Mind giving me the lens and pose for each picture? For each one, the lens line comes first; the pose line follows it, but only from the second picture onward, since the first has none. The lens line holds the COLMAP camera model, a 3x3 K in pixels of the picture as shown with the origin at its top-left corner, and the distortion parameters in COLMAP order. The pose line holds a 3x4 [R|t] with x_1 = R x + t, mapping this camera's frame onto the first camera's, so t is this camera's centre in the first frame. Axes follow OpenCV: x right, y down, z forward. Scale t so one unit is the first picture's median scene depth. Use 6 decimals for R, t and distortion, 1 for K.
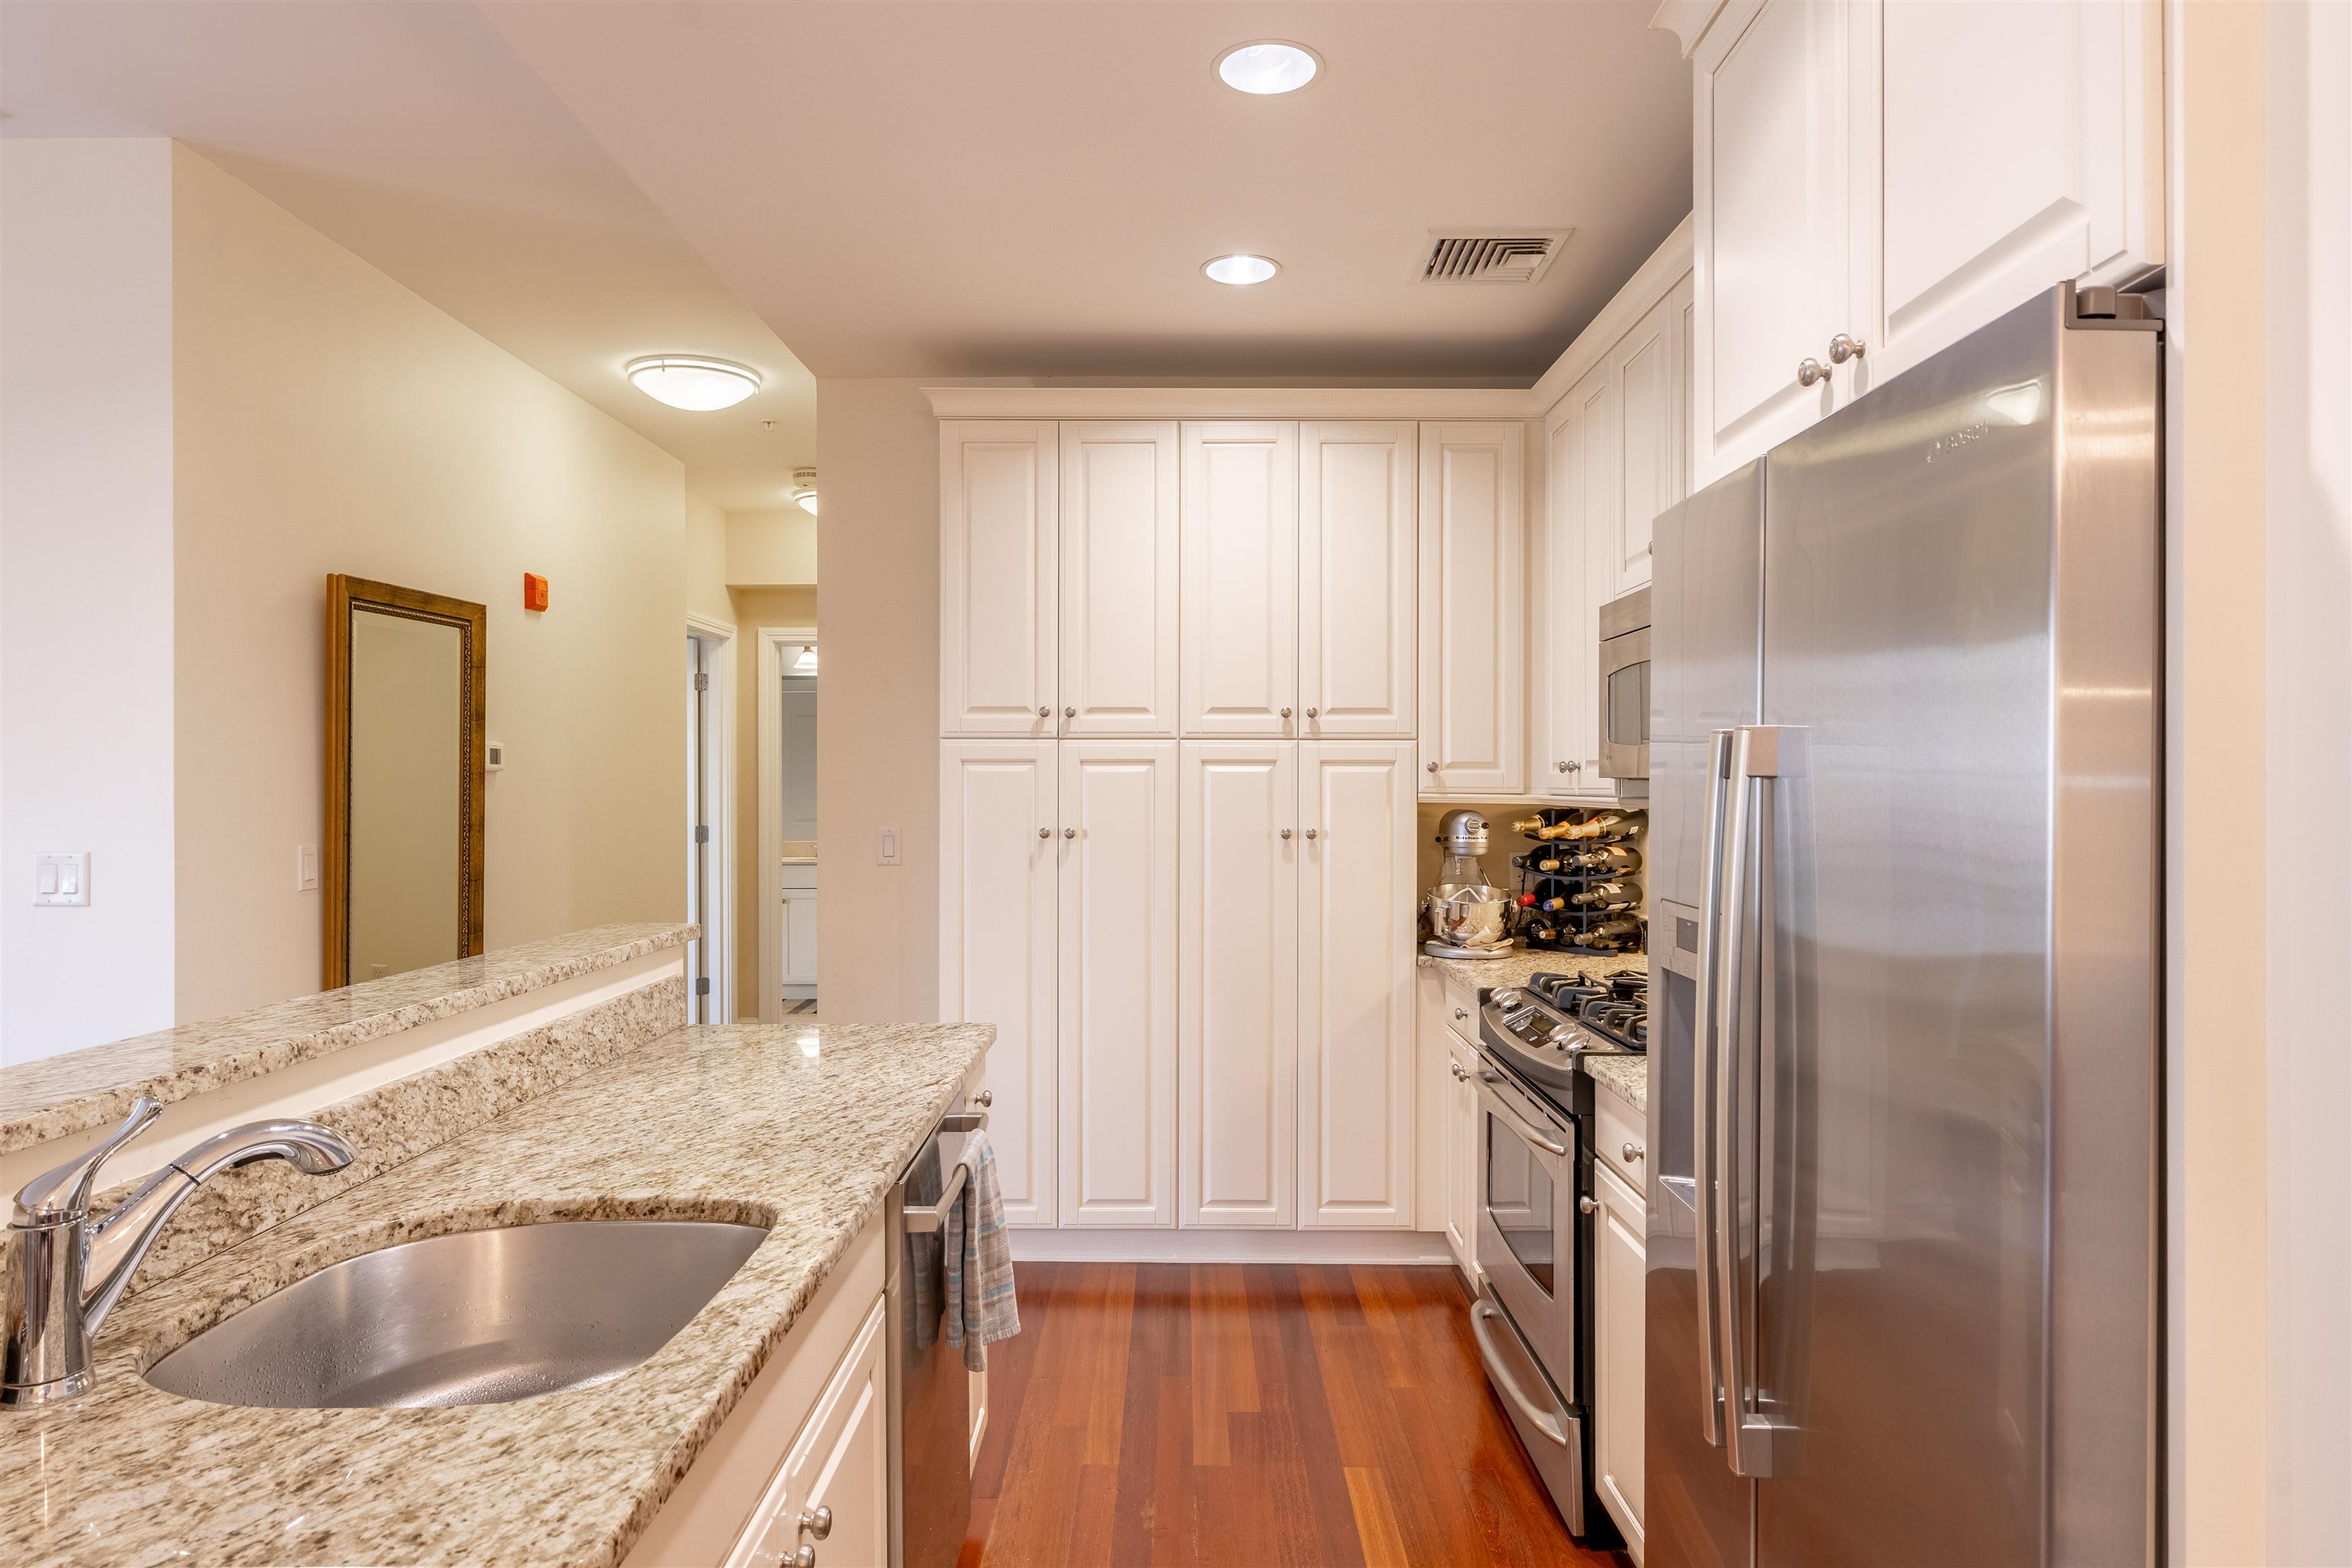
lens RADIAL K [[1389.6, 0, 1176.0], [0, 1389.6, 784.0], [0, 0, 1]] dist [0.000497, 0.000164]
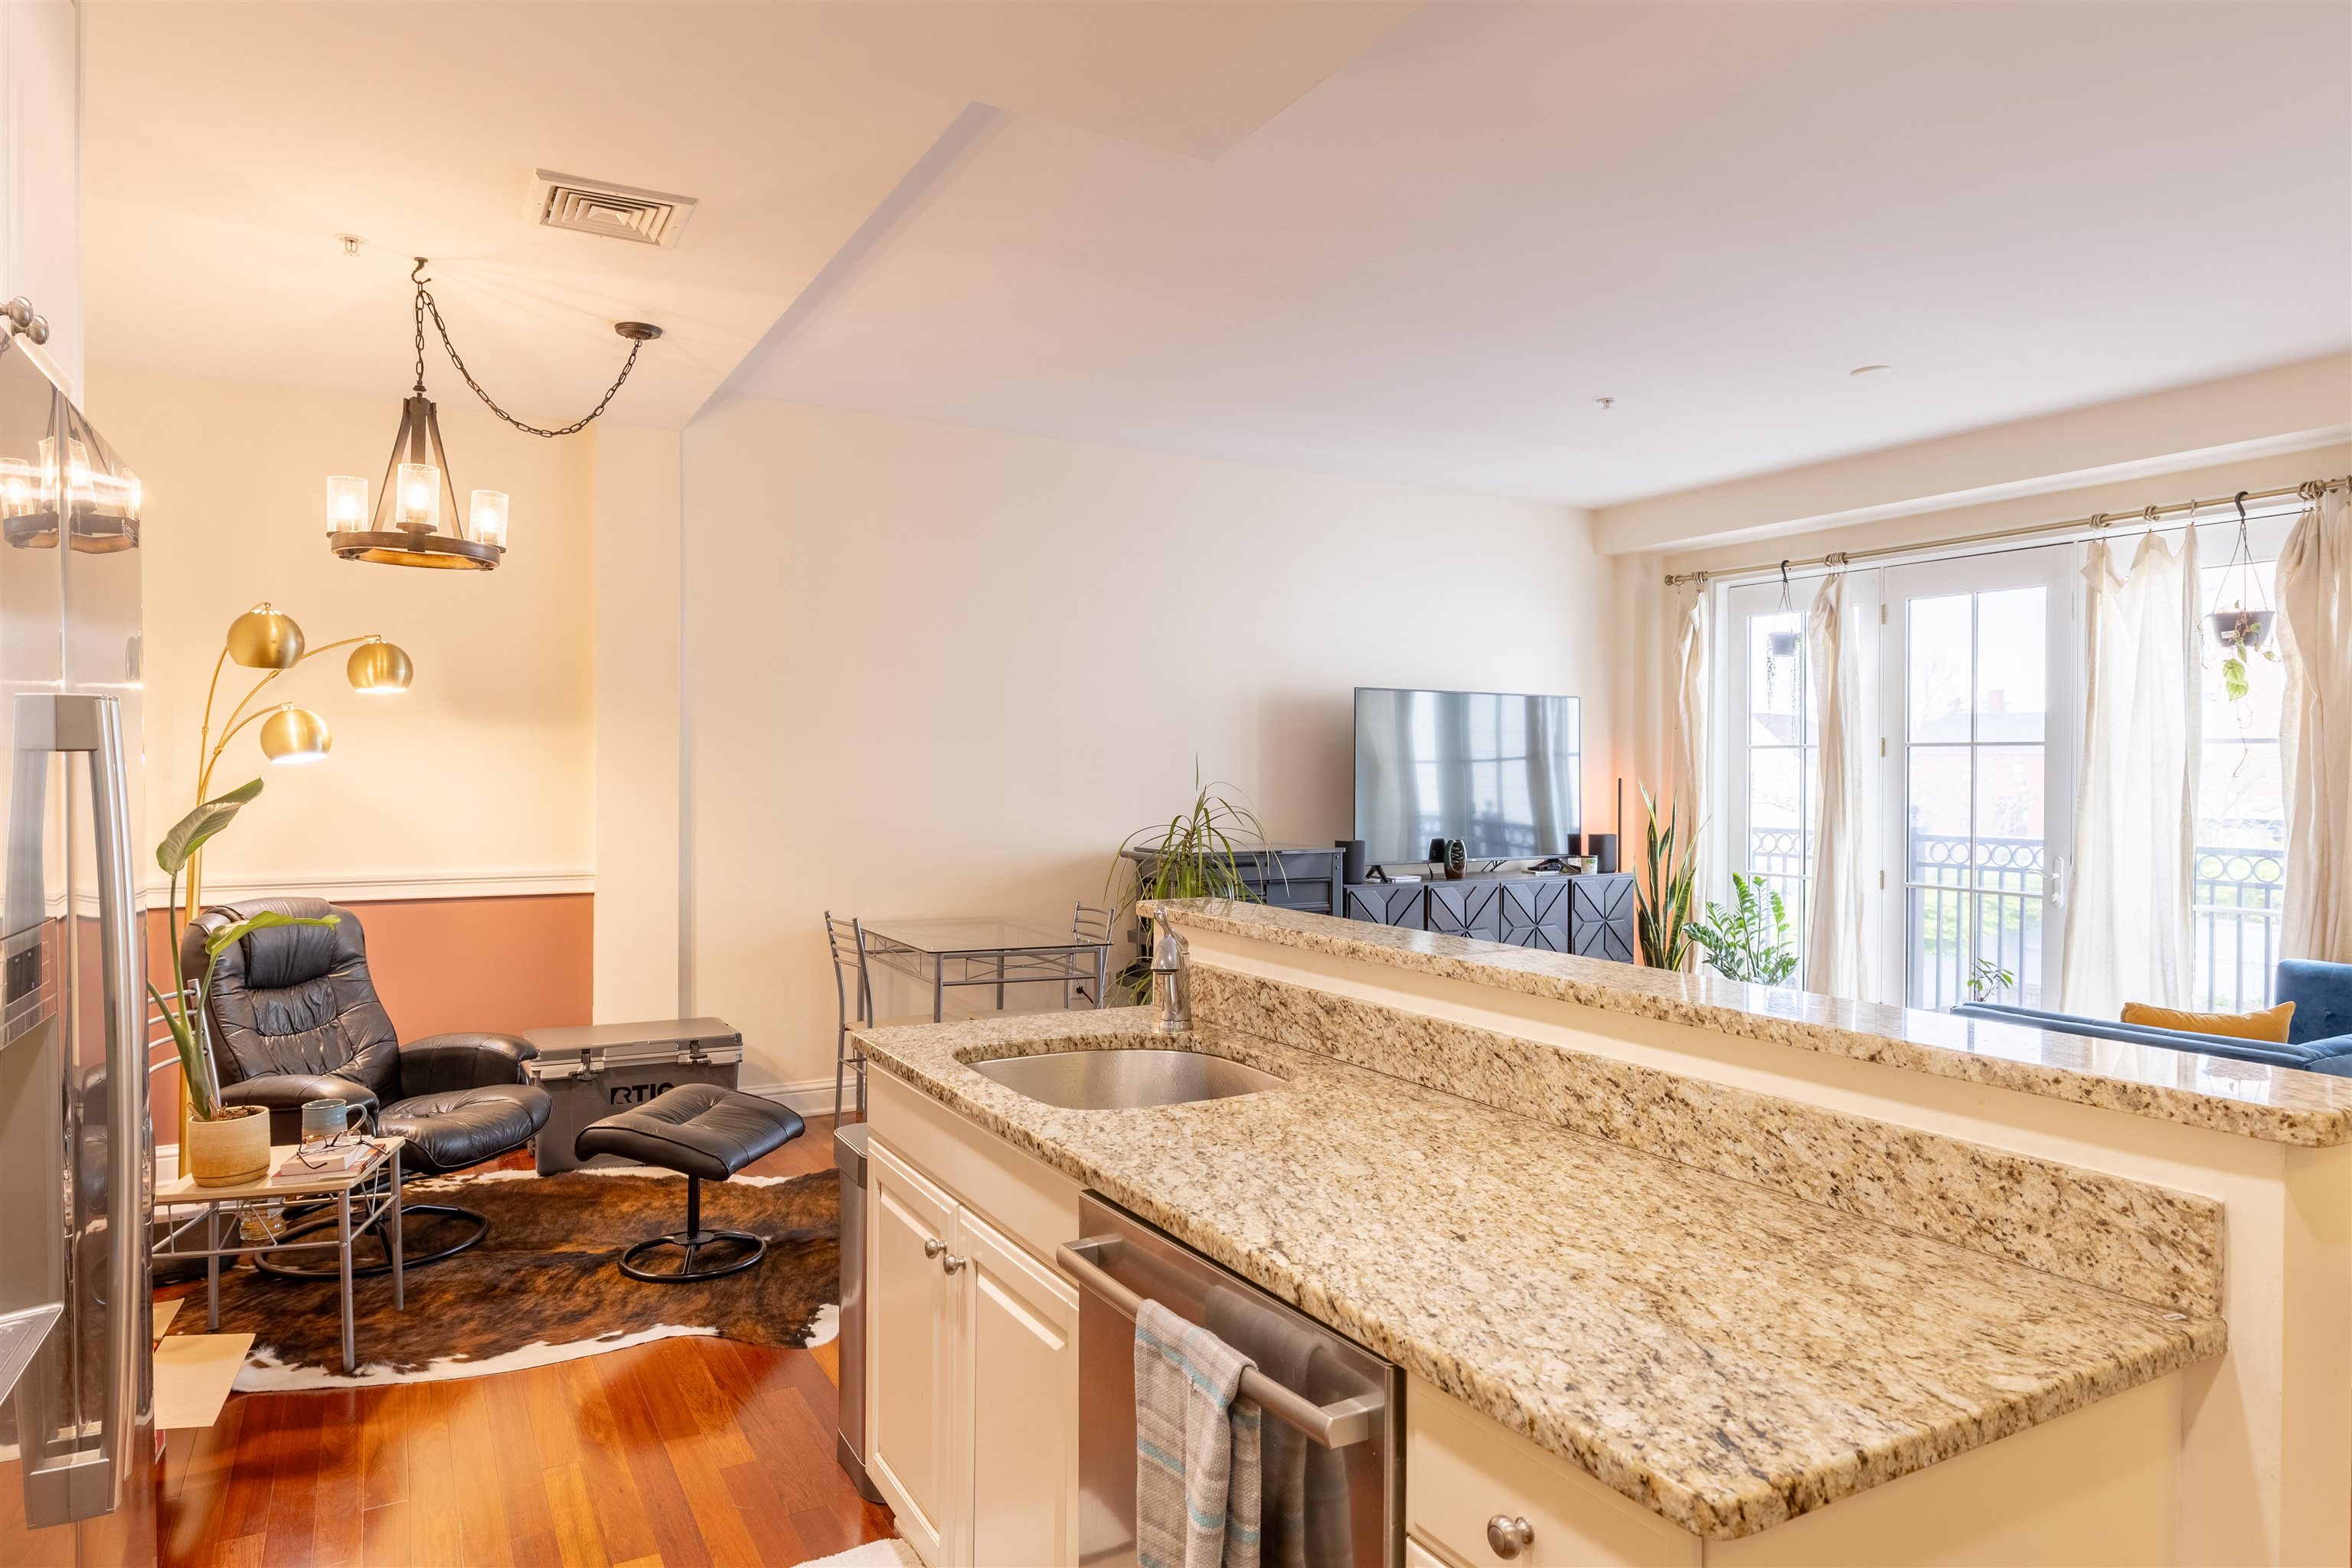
lens RADIAL K [[1421.2, 0, 1176.0], [0, 1421.2, 784.0], [0, 0, 1]] dist [-0.001842, -0.000387]
pose [[-0.872650, 0.003623, -0.488333, 0.218317], [-0.001043, 0.999956, 0.009283, 0.006257], [0.488346, 0.008610, -0.872608, 1.951224]]
